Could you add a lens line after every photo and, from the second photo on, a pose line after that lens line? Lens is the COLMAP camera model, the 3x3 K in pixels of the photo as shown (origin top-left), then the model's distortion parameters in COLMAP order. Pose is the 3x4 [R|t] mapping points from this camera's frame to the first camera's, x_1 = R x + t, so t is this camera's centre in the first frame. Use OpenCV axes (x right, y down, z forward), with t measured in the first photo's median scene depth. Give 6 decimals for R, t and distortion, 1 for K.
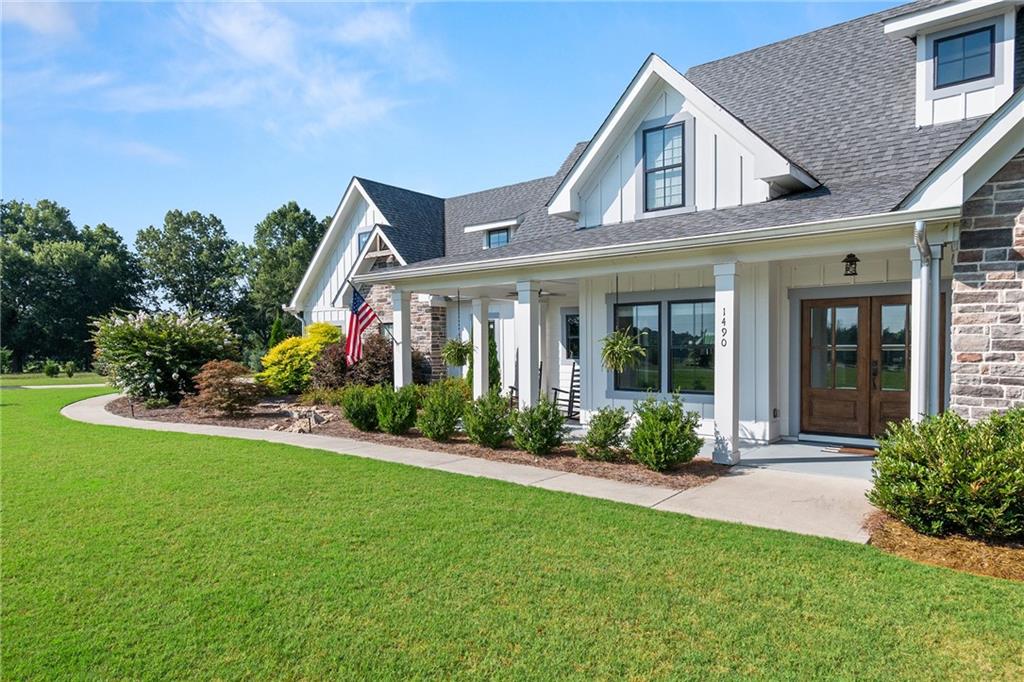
lens RADIAL K [[620.5, 0, 512.0], [0, 620.5, 341.0], [0, 0, 1]] dist [0.000161, -0.001241]
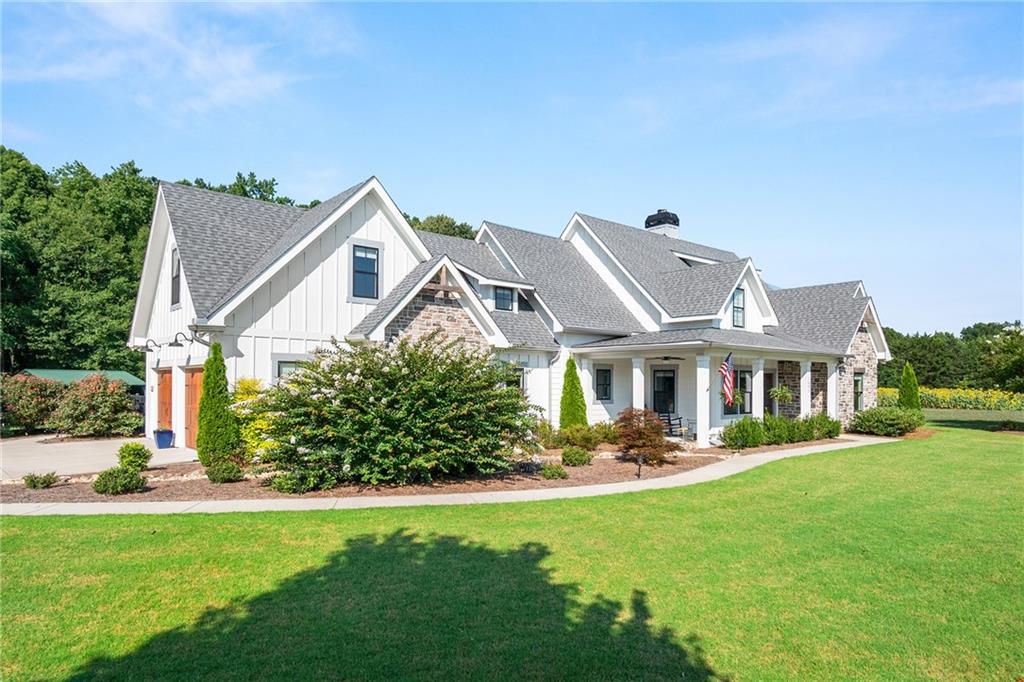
lens RADIAL K [[627.8, 0, 476.4], [0, 627.8, 381.0], [0, 0, 1]] dist [0.003533, 0.000865]
pose [[0.189156, 0.006037, 0.981928, -1.134905], [-0.016567, 0.999858, -0.002956, -0.005523], [-0.981807, -0.015709, 0.189229, 0.827620]]
